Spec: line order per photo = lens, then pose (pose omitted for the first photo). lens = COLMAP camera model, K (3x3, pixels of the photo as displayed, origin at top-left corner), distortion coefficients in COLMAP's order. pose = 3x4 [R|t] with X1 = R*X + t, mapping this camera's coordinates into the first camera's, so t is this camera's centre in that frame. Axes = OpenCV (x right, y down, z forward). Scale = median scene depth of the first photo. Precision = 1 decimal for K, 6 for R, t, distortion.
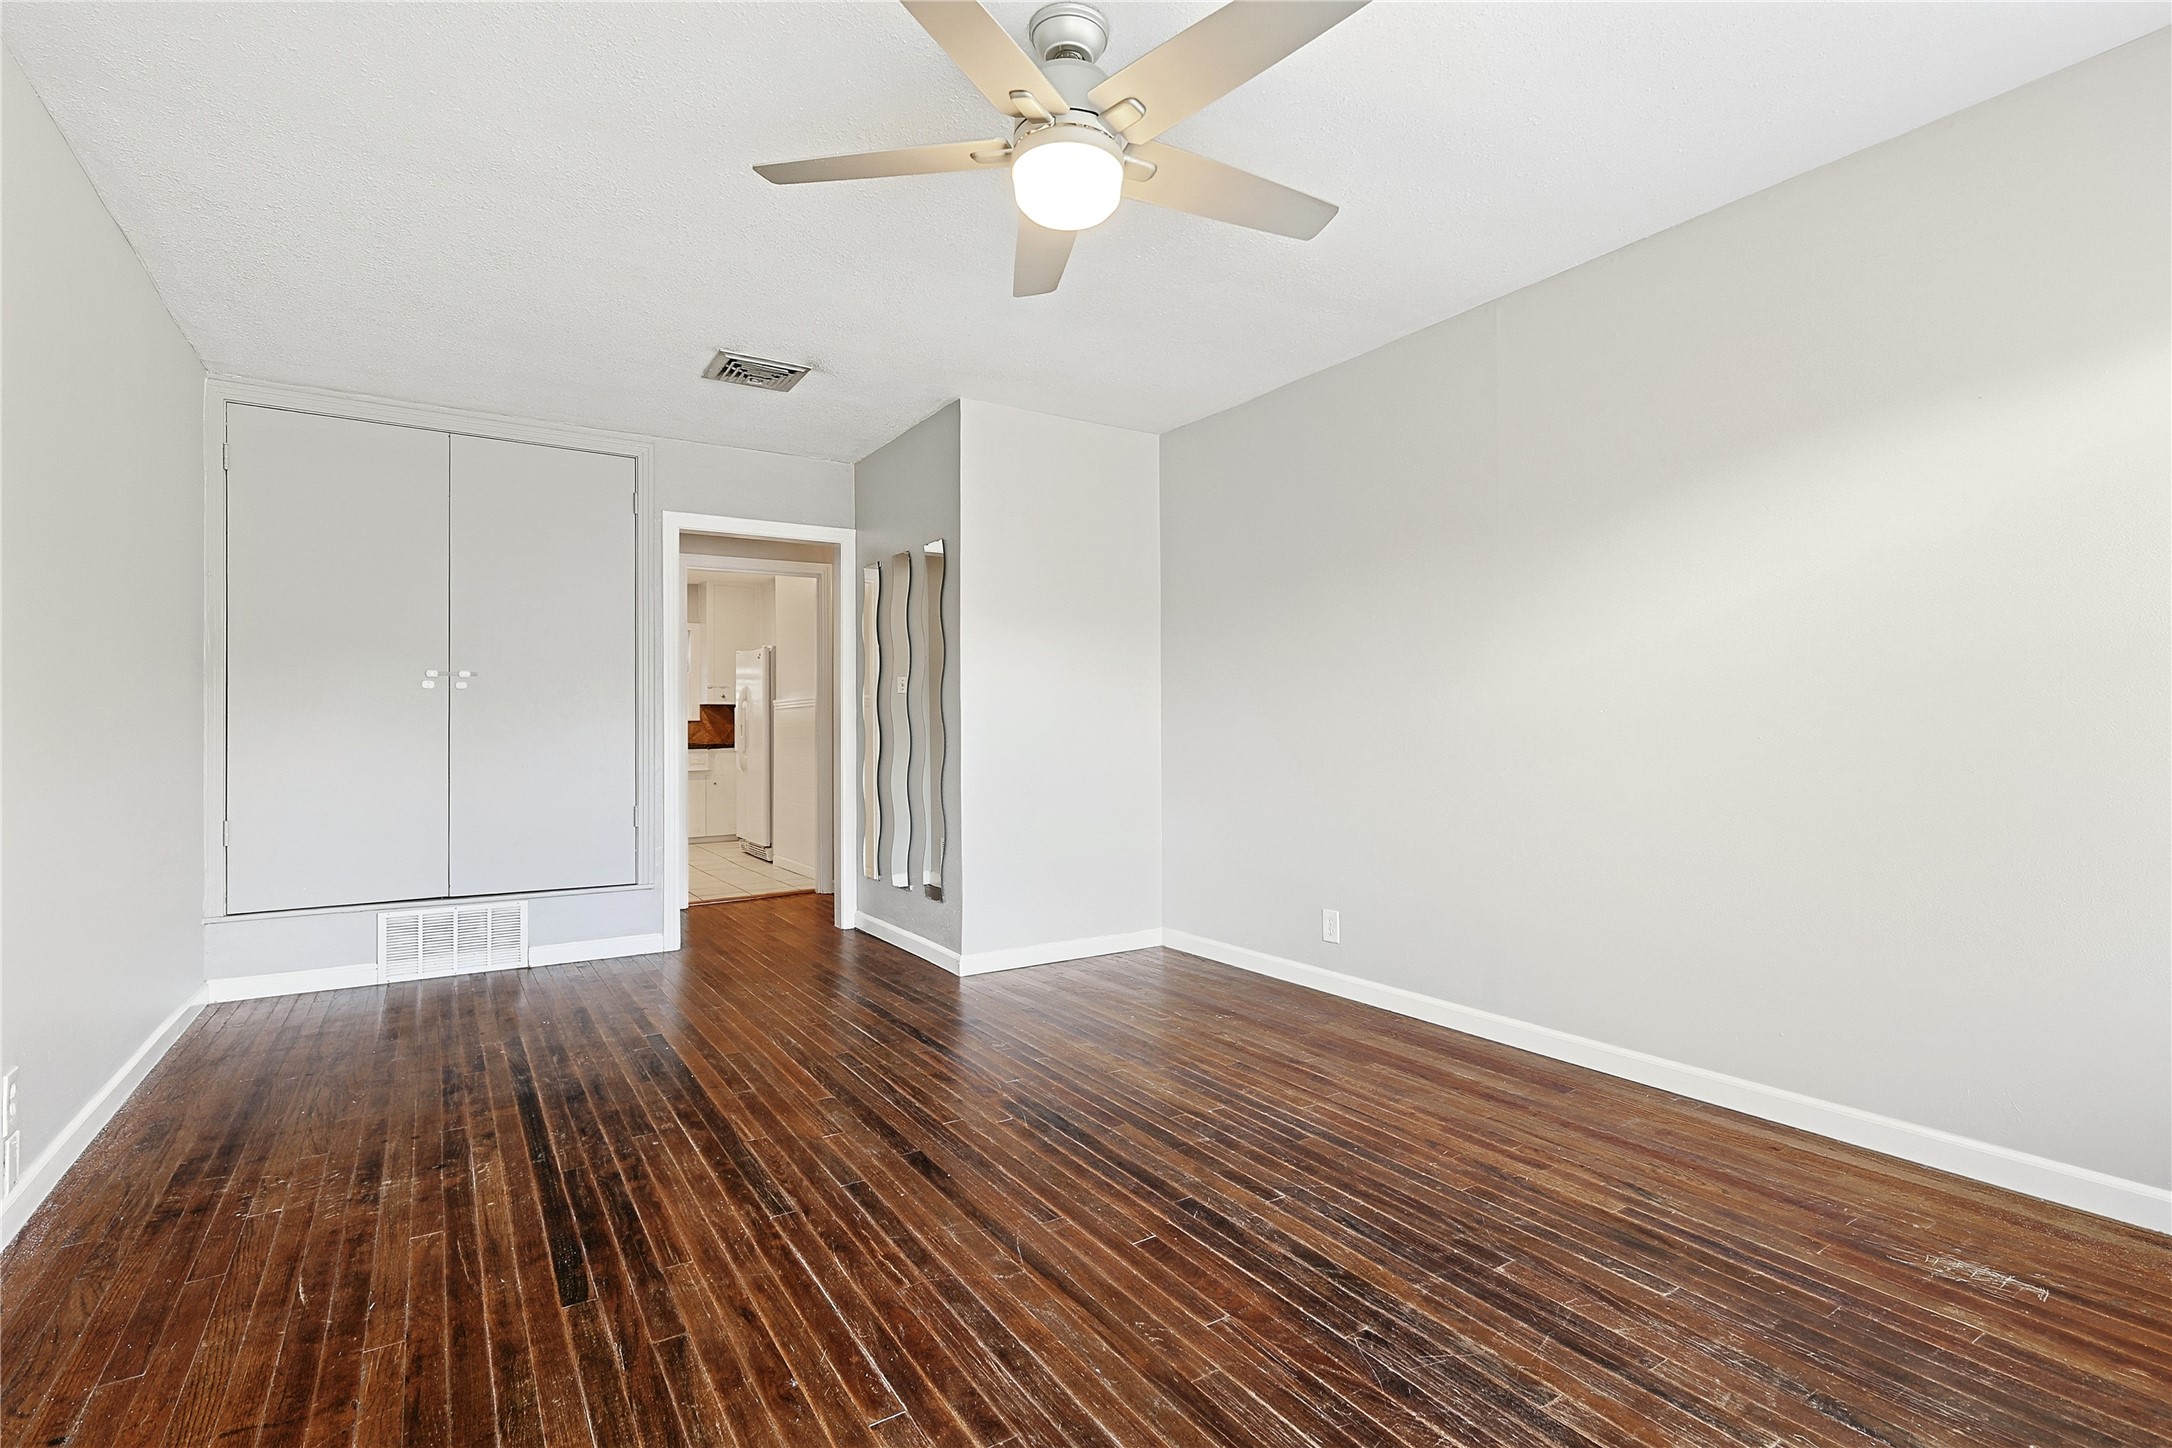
lens RADIAL K [[1002.8, 0, 1085.6], [0, 1002.8, 717.8], [0, 0, 1]] dist [0.003479, 0.000118]
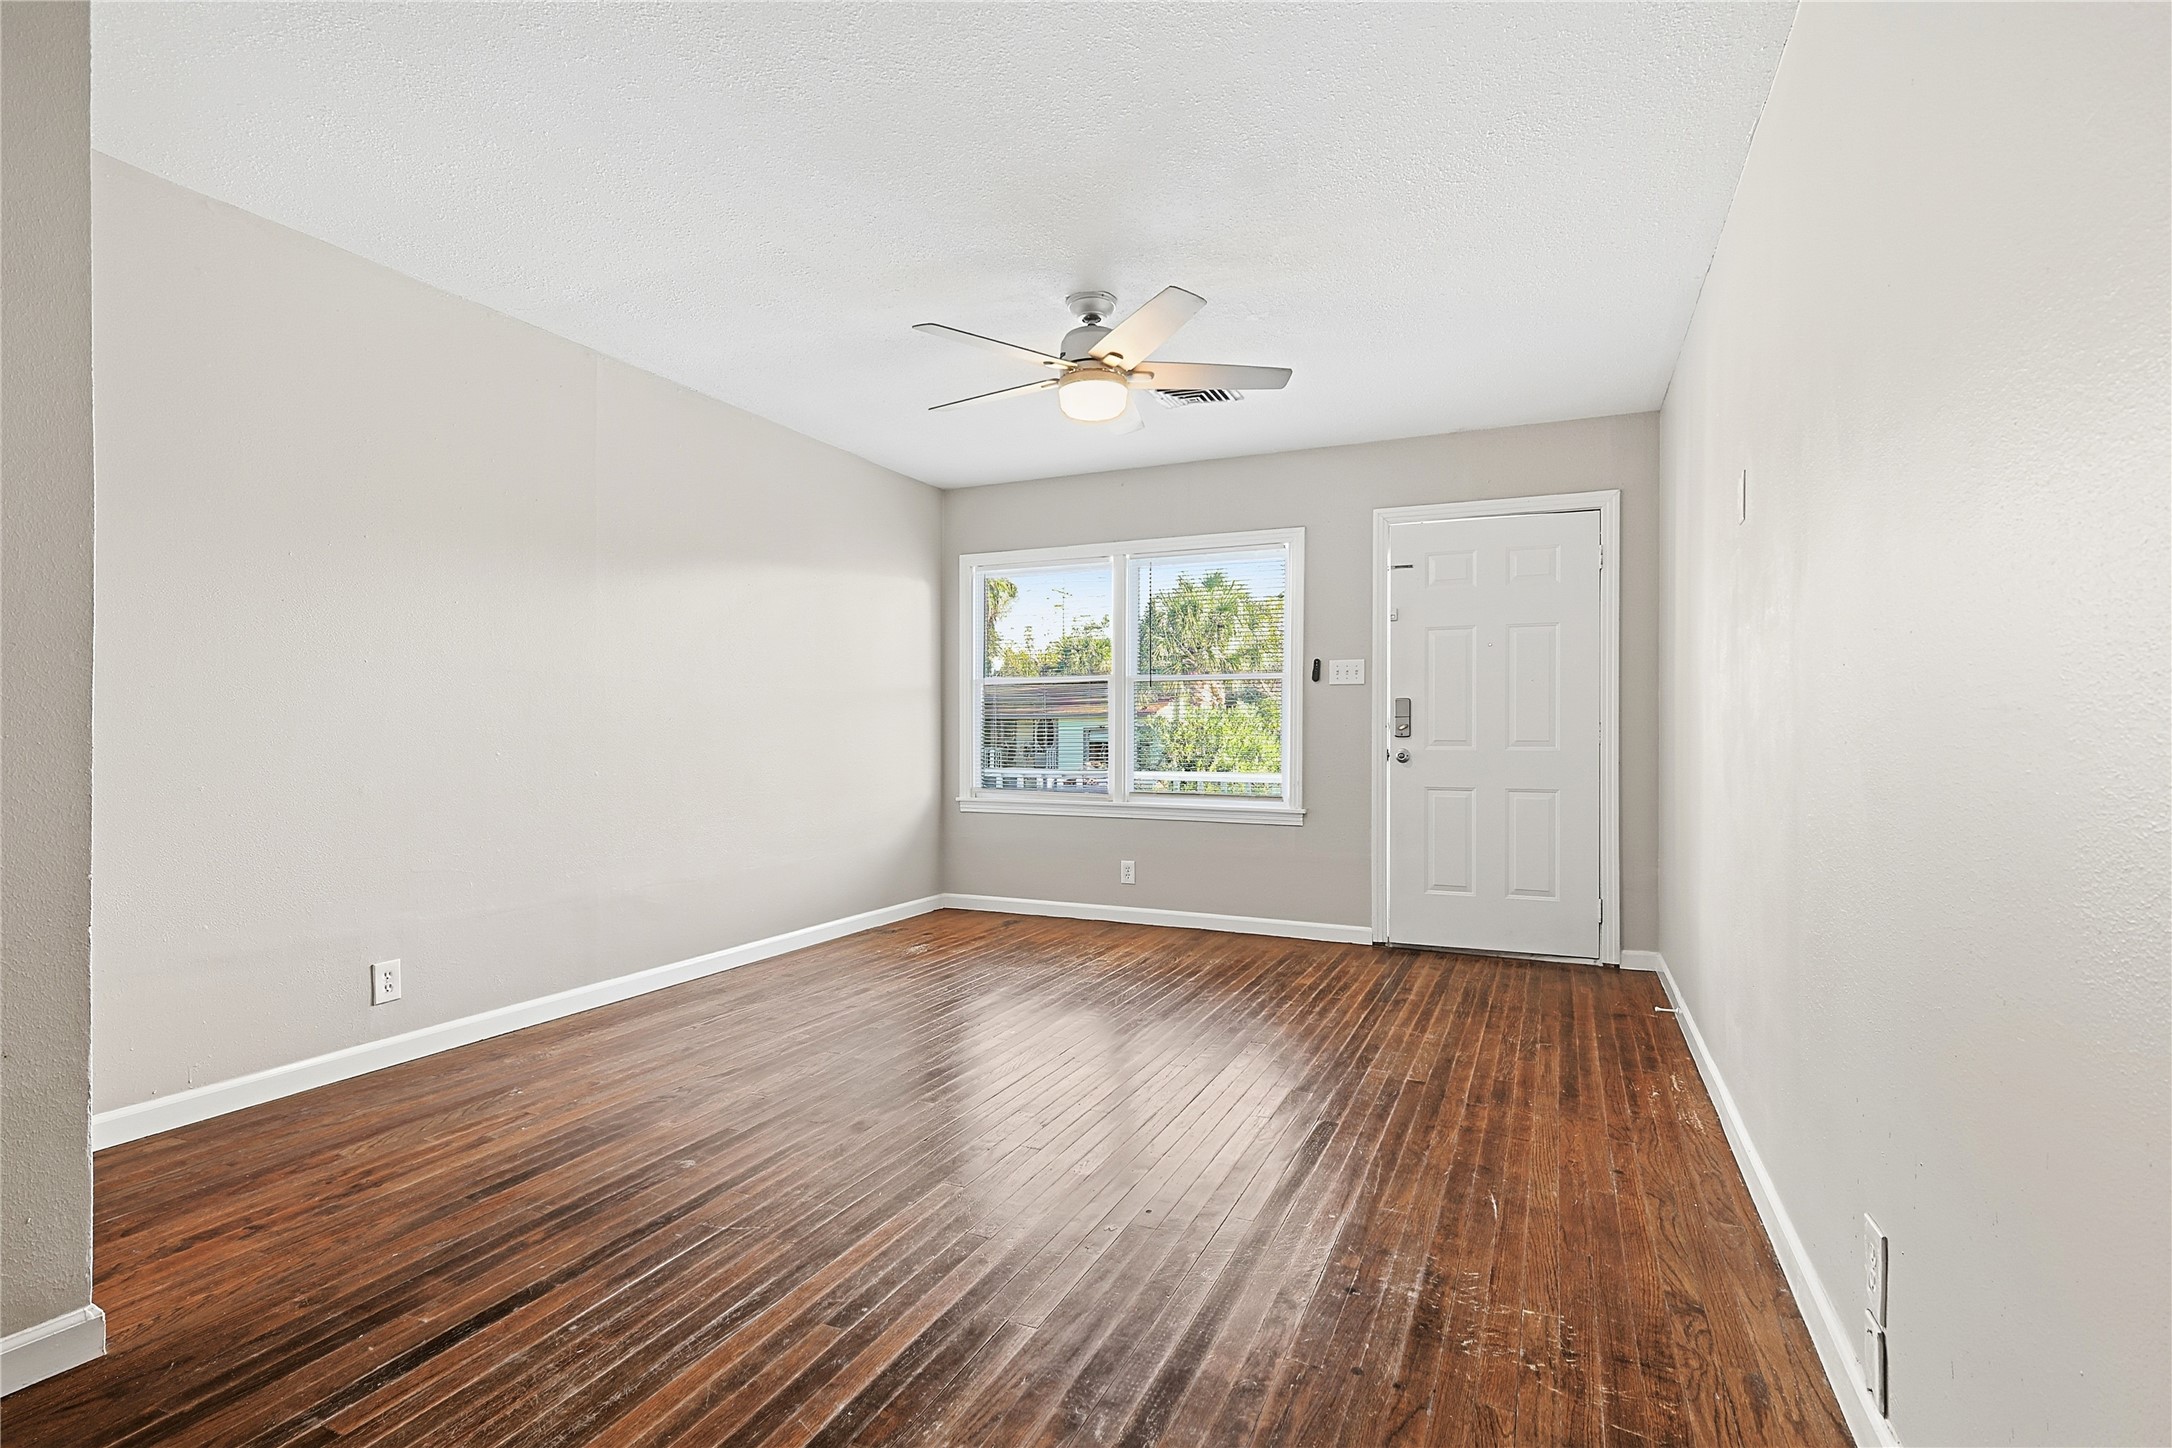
lens RADIAL K [[1002.8, 0, 1085.6], [0, 1002.8, 717.8], [0, 0, 1]] dist [0.003479, 0.000118]
pose [[-0.526386, 0.017924, 0.850057, -1.340242], [-0.011980, 0.999522, -0.028494, 0.032399], [-0.850161, -0.025183, -0.525920, 1.778558]]
